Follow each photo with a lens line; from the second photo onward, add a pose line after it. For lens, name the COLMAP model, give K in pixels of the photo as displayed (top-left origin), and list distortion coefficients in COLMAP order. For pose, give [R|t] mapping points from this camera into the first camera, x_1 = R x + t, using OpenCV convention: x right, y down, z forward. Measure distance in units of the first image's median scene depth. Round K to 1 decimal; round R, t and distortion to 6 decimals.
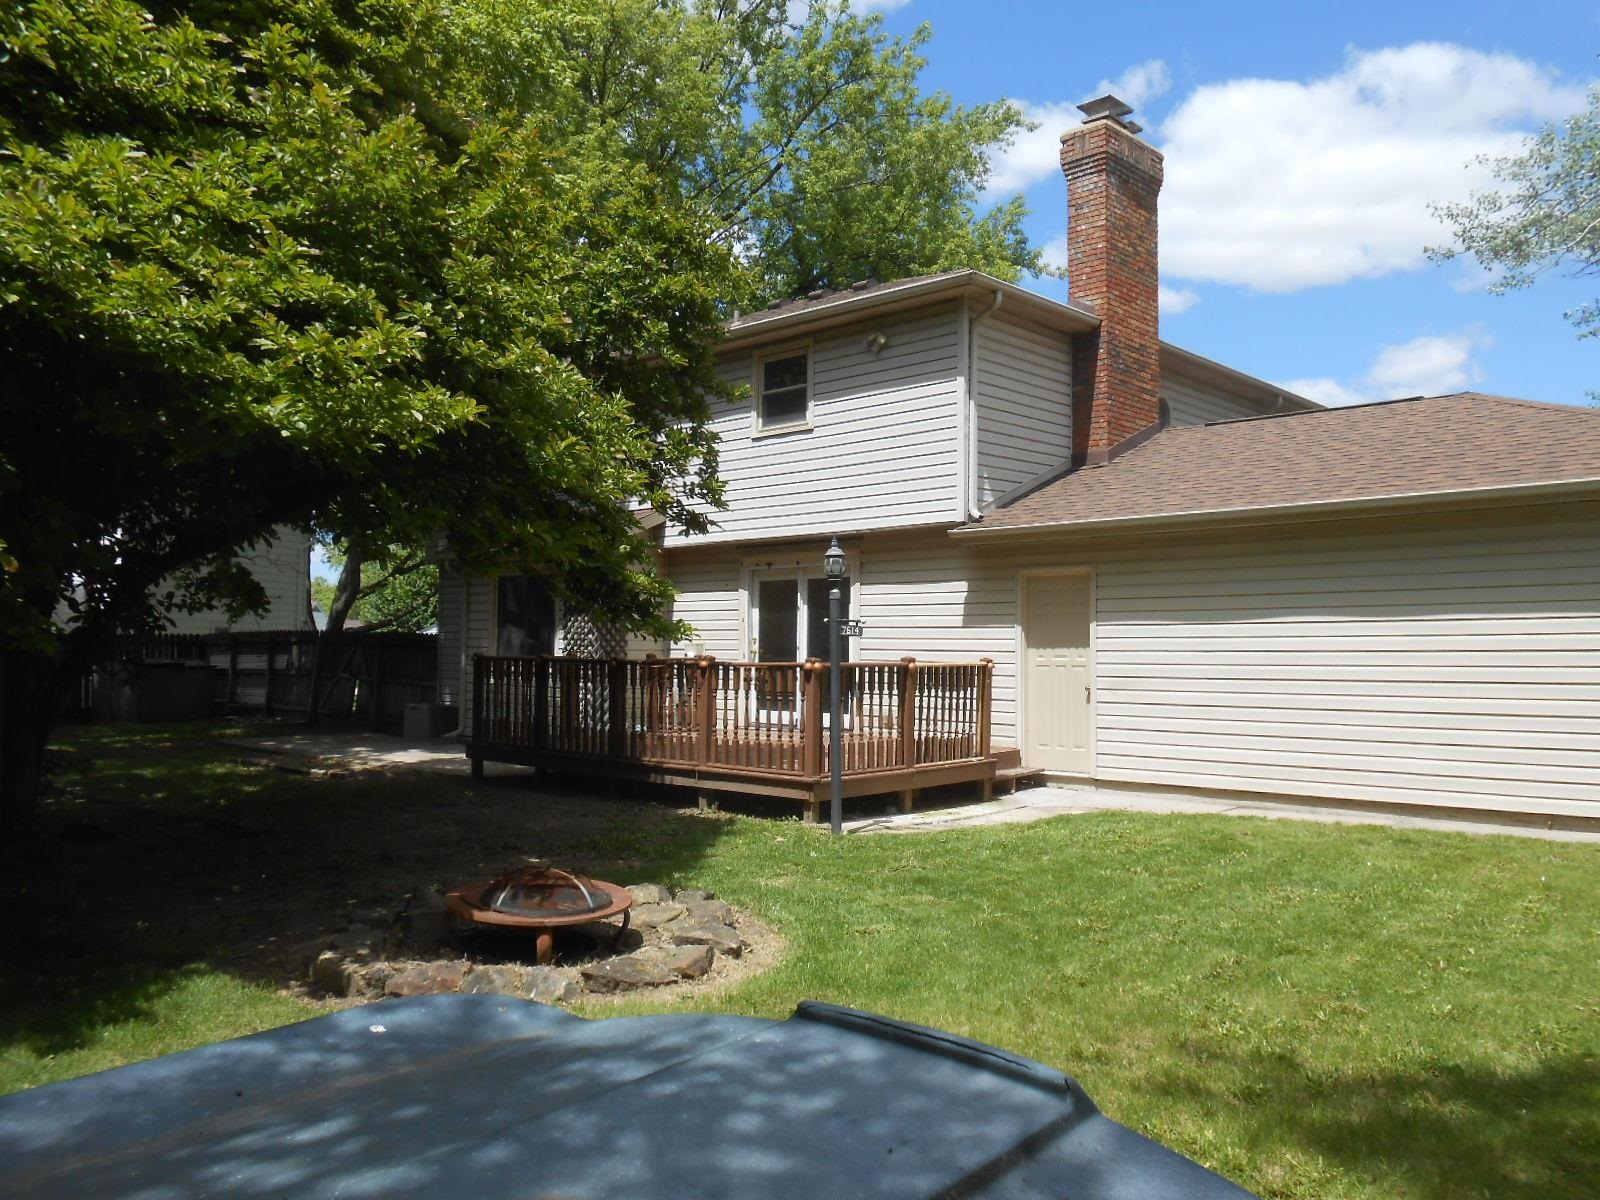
lens RADIAL K [[1274.2, 0, 805.4], [0, 1274.2, 622.9], [0, 0, 1]] dist [-0.031773, 0.053417]
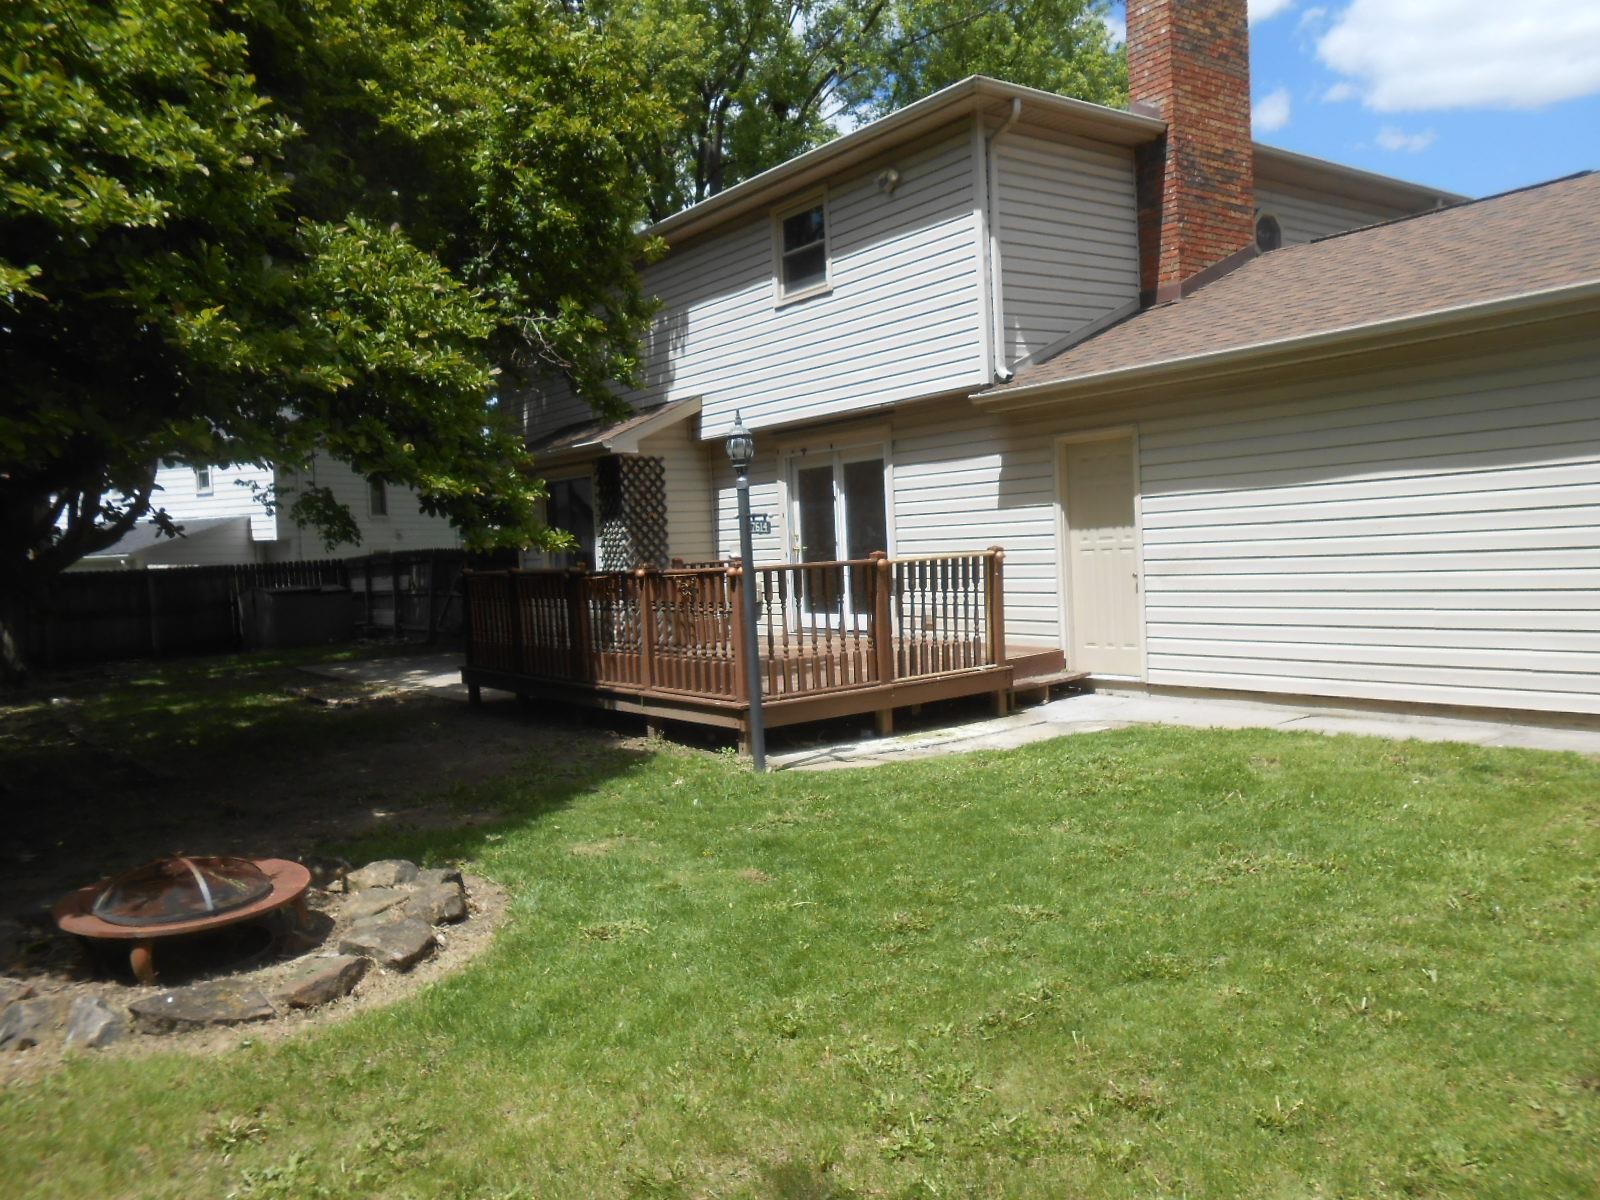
lens RADIAL K [[1274.2, 0, 794.8], [0, 1274.2, 609.9], [0, 0, 1]] dist [-0.031773, 0.053417]
pose [[0.981370, -0.045596, -0.186638, 0.195822], [0.059429, 0.995831, 0.069207, 0.004551], [0.182705, -0.079009, 0.979988, 0.186561]]
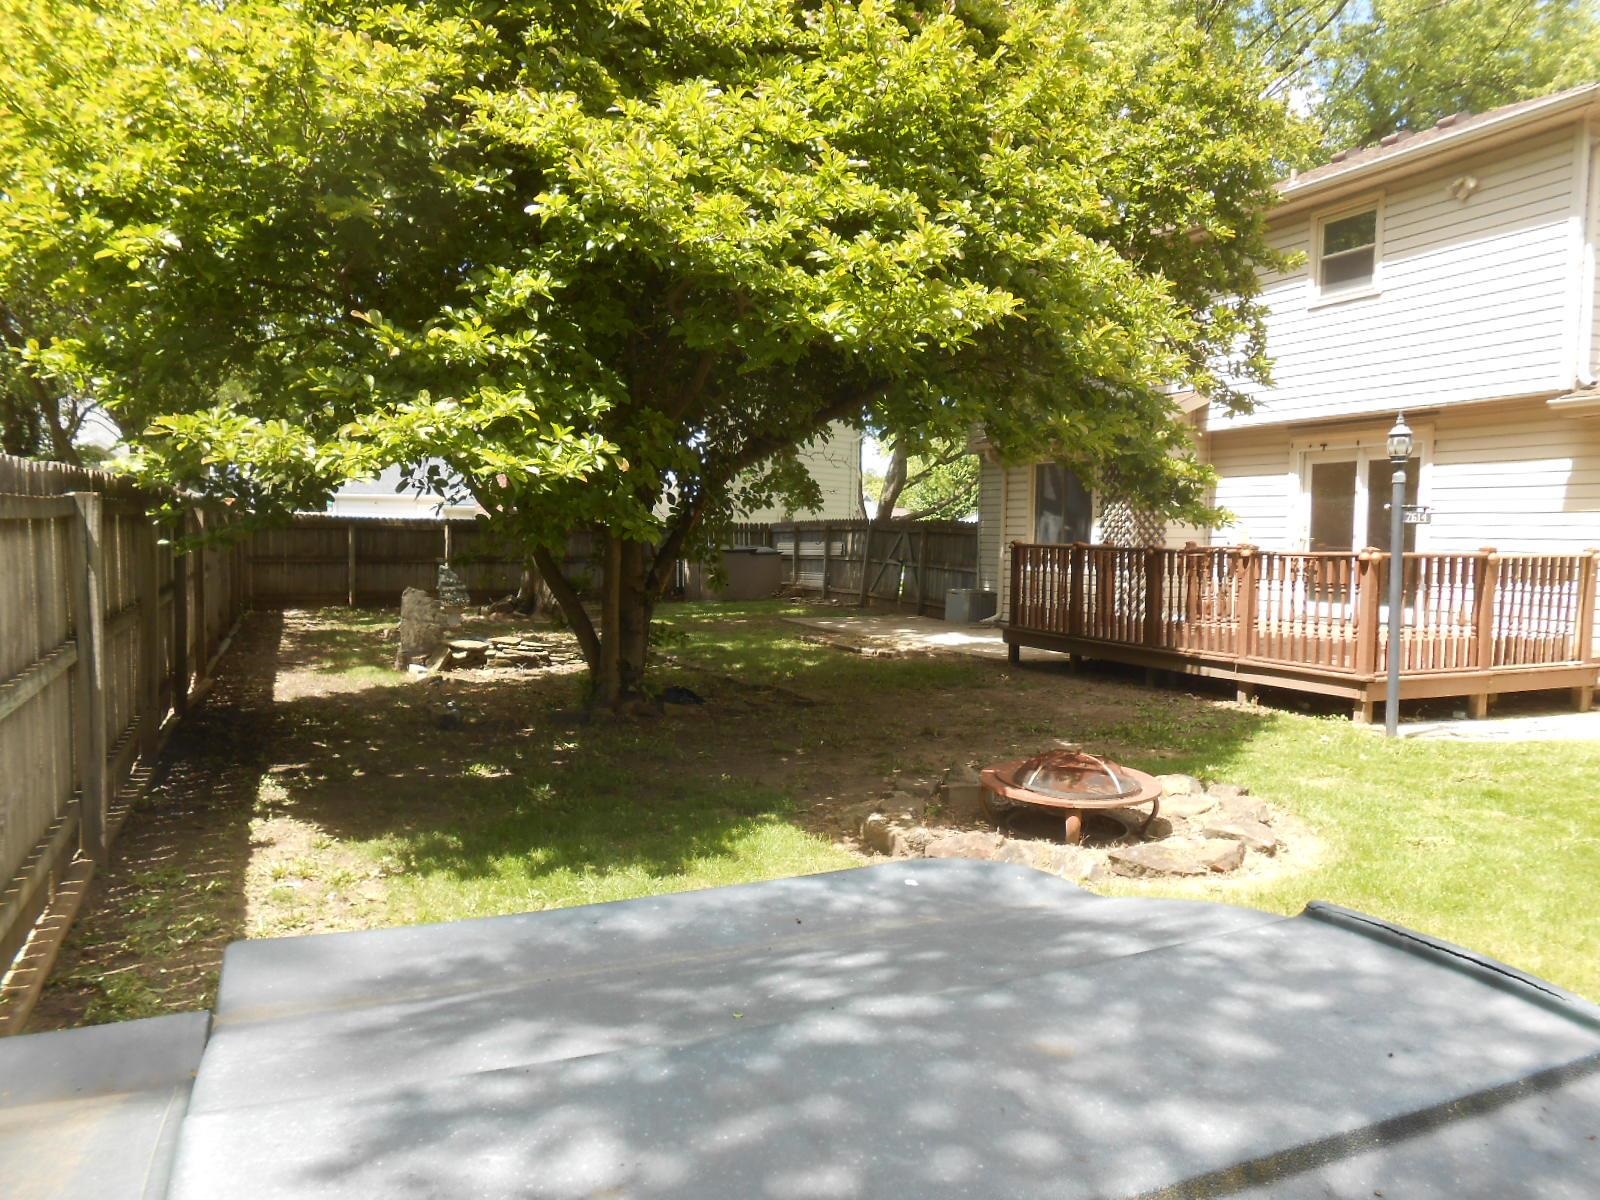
lens RADIAL K [[1274.2, 0, 801.1], [0, 1274.2, 616.9], [0, 0, 1]] dist [-0.031773, 0.053417]
pose [[0.912843, 0.027763, -0.407366, 0.005135], [0.007024, 0.996470, 0.083653, -0.002130], [0.408250, -0.079223, 0.909426, -0.009326]]
